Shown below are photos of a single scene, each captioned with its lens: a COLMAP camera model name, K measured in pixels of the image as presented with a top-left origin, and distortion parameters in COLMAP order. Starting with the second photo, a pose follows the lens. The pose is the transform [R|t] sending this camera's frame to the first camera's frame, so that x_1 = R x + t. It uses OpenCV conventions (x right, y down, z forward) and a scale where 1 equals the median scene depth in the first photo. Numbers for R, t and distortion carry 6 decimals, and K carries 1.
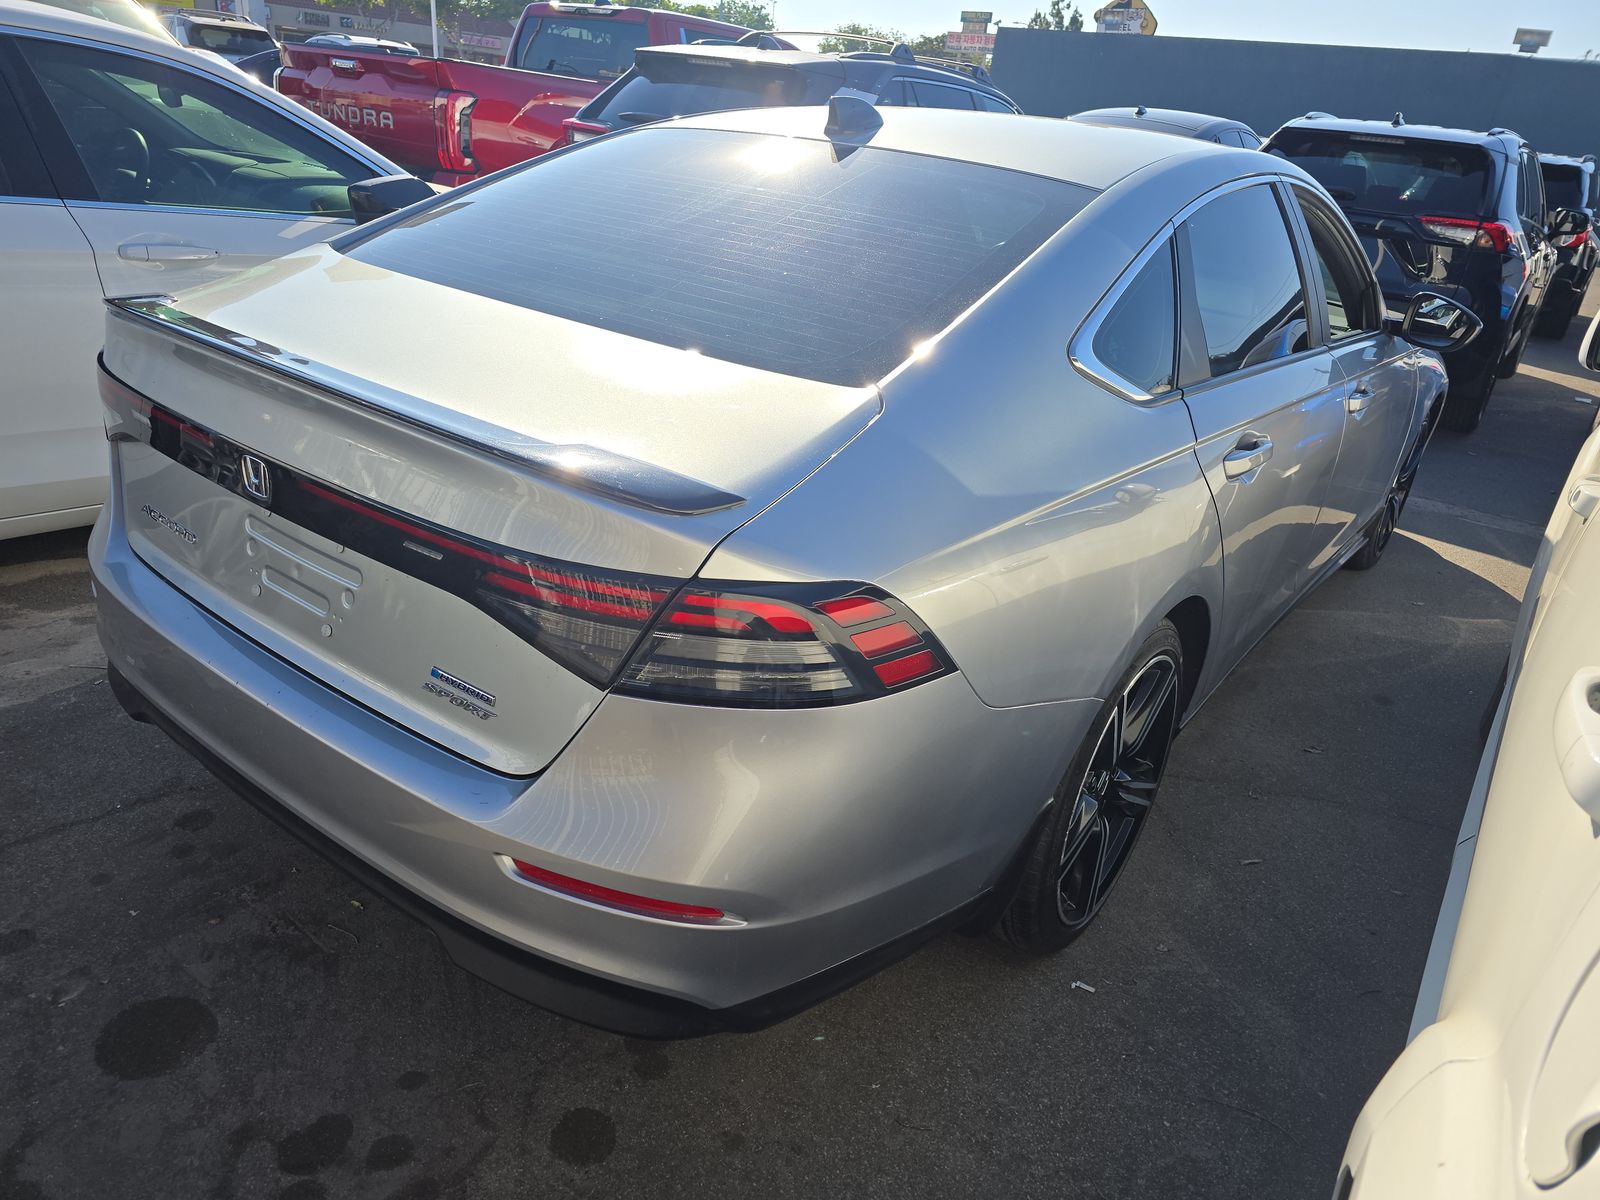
lens RADIAL K [[1077.0, 0, 808.9], [0, 1077.0, 597.8], [0, 0, 1]] dist [0.036145, -0.028196]
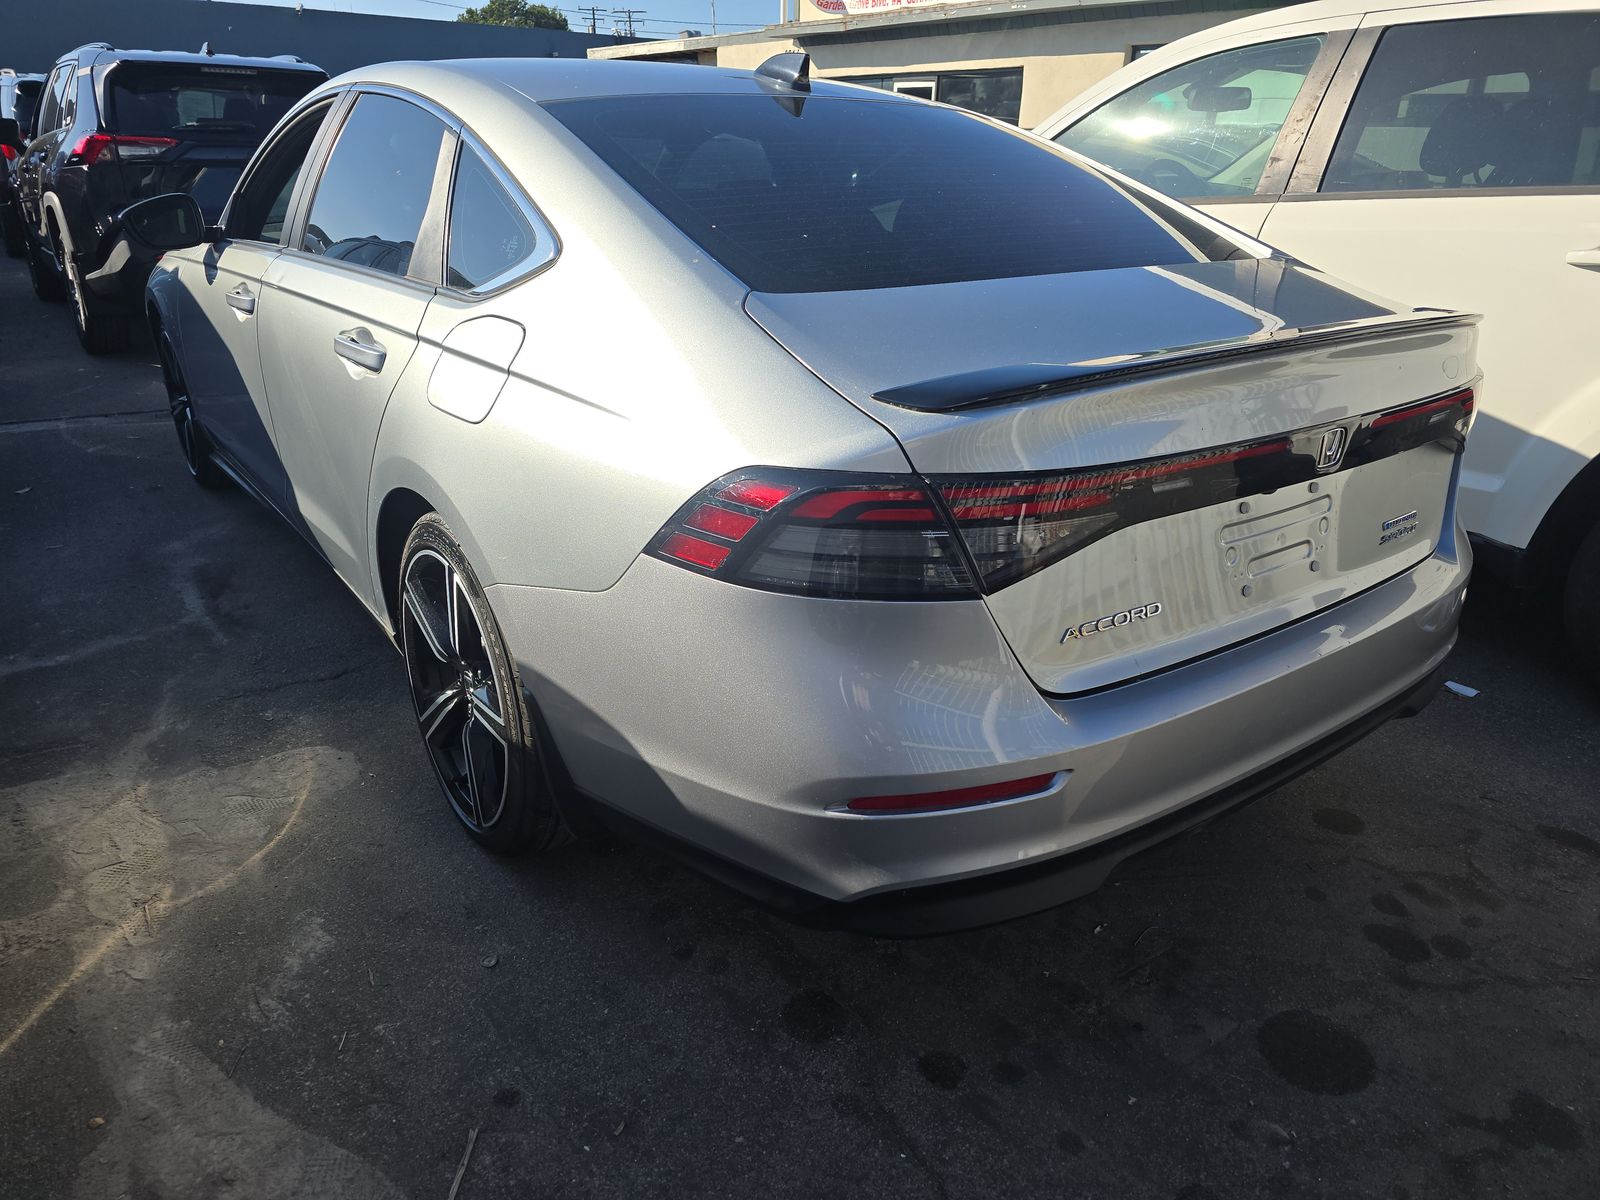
lens RADIAL K [[1077.0, 0, 807.8], [0, 1077.0, 599.6], [0, 0, 1]] dist [0.036145, -0.028196]
pose [[0.289872, -0.455999, 0.841451, -1.390911], [0.402438, 0.855768, 0.325122, -0.451957], [-0.868342, 0.244388, 0.431574, 0.890213]]
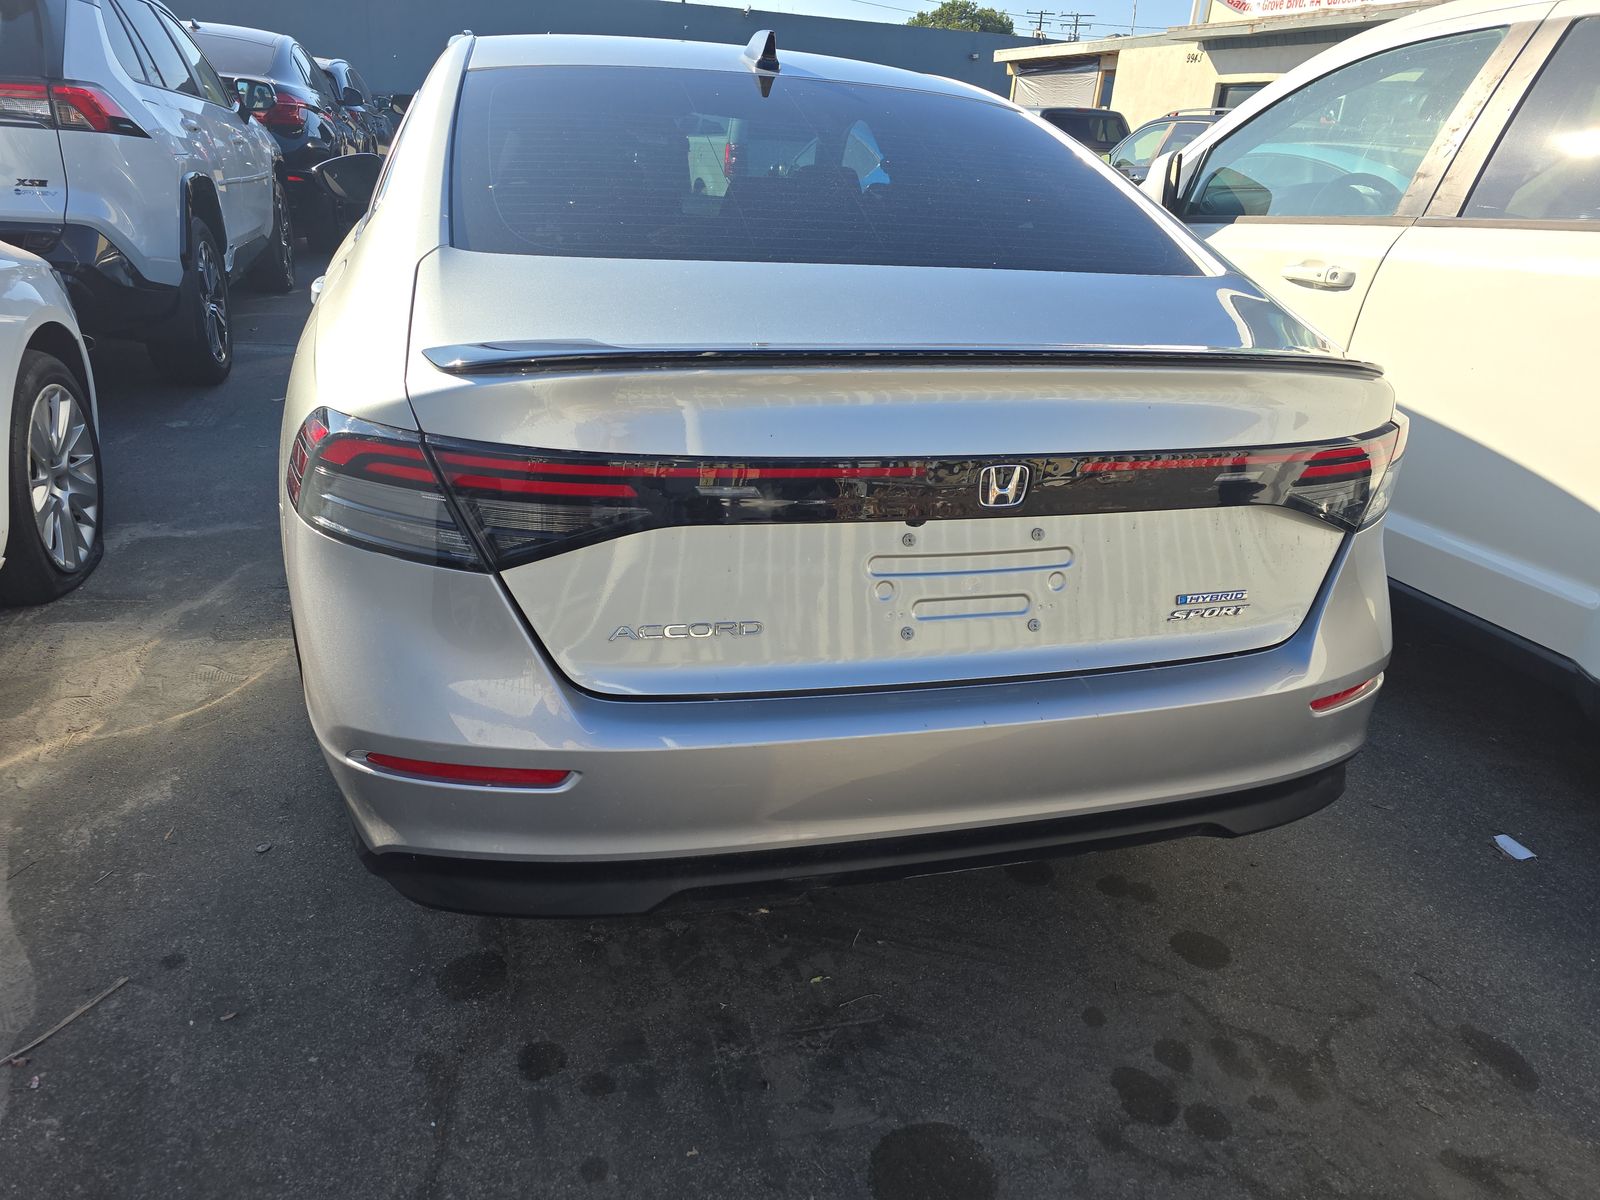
lens RADIAL K [[1077.0, 0, 803.0], [0, 1077.0, 602.0], [0, 0, 1]] dist [0.036145, -0.028196]
pose [[0.611878, -0.372359, 0.697821, -1.105318], [0.324216, 0.922804, 0.208124, -0.222445], [-0.721449, 0.098898, 0.685369, 0.456155]]
